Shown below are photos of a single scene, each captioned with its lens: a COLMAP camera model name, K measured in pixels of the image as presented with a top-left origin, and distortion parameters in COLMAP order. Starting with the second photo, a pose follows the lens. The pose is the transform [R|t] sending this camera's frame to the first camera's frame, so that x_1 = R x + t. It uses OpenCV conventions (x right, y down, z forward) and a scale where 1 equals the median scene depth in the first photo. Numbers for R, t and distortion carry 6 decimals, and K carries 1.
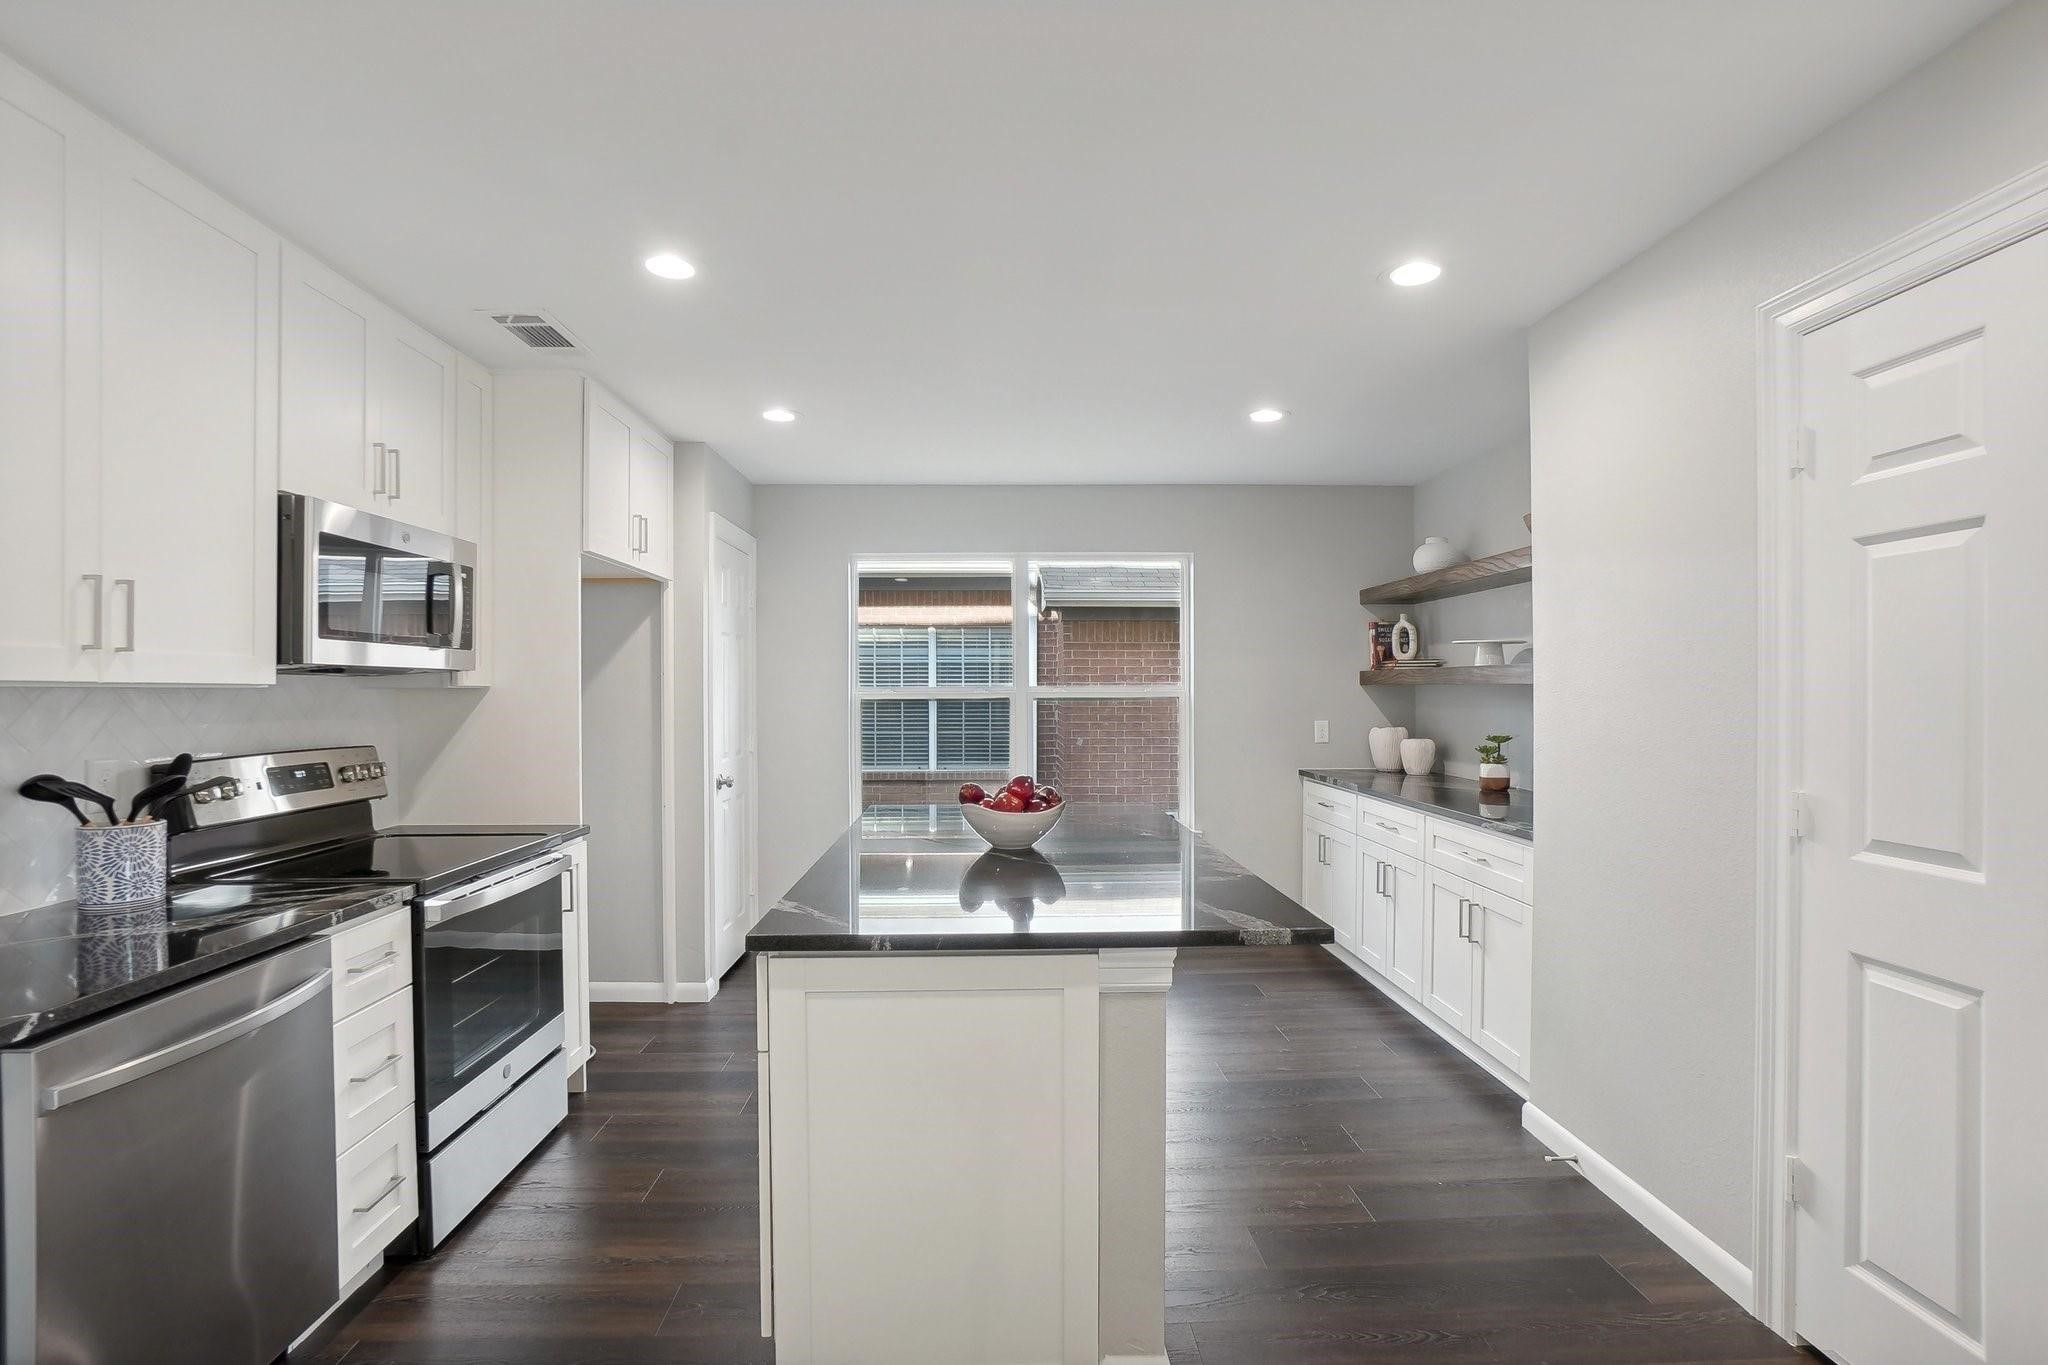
lens RADIAL K [[921.9, 0, 1011.1], [0, 921.9, 685.8], [0, 0, 1]] dist [-0.001034, -0.000078]
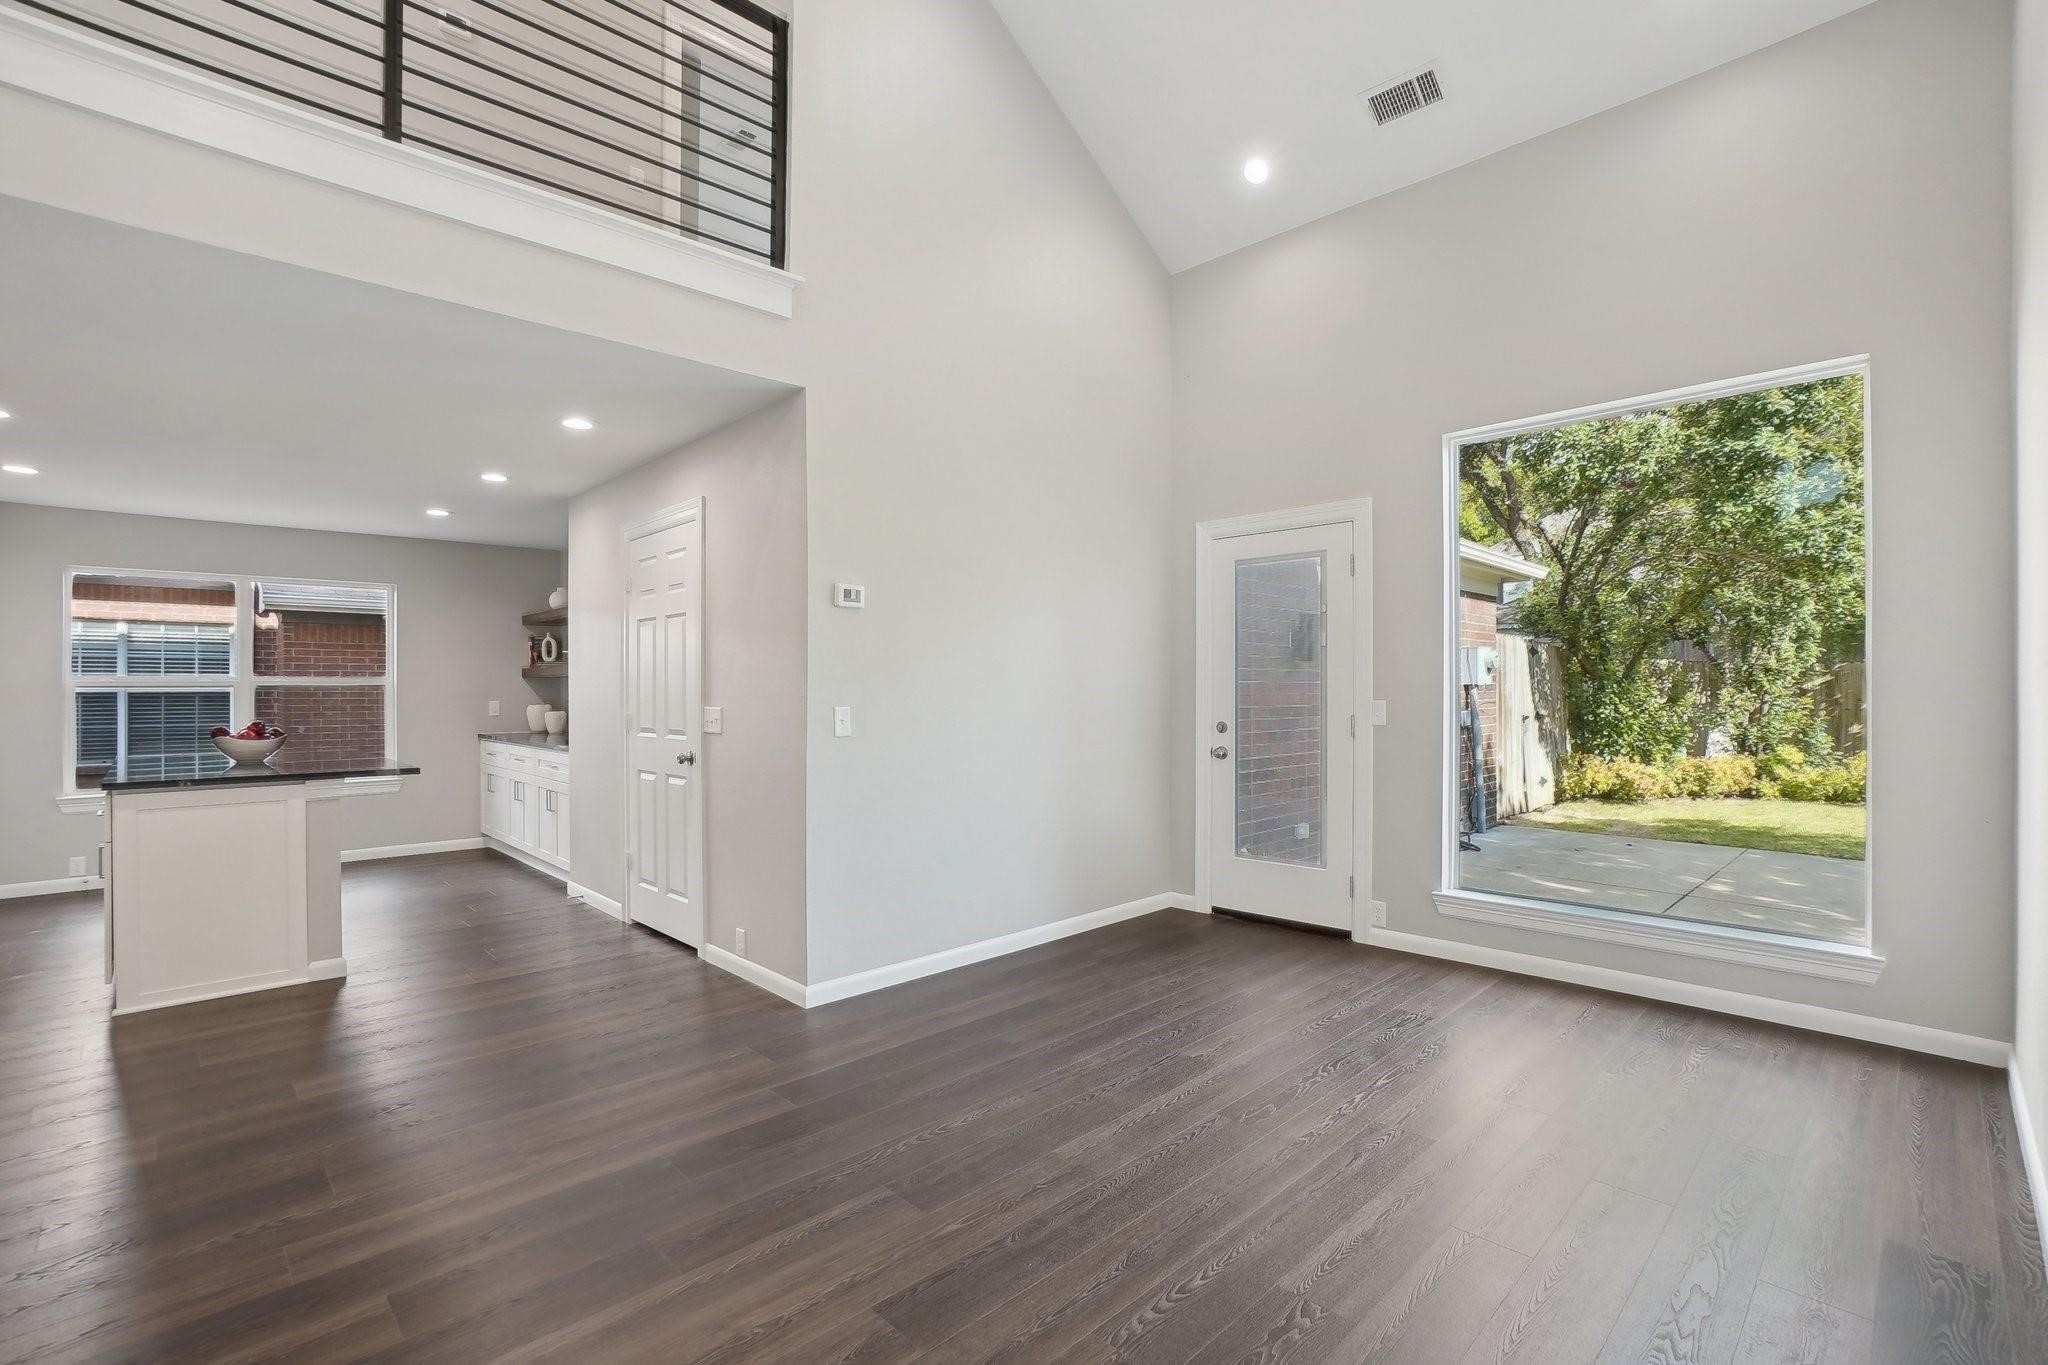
lens RADIAL K [[936.0, 0, 1024.0], [0, 936.0, 682.5], [0, 0, 1]] dist [-0.046743, 0.000206]
pose [[0.735566, 0.014384, 0.677300, -0.047469], [-0.006085, 0.999875, -0.014627, 0.025652], [-0.677426, 0.006638, 0.735561, -0.705413]]
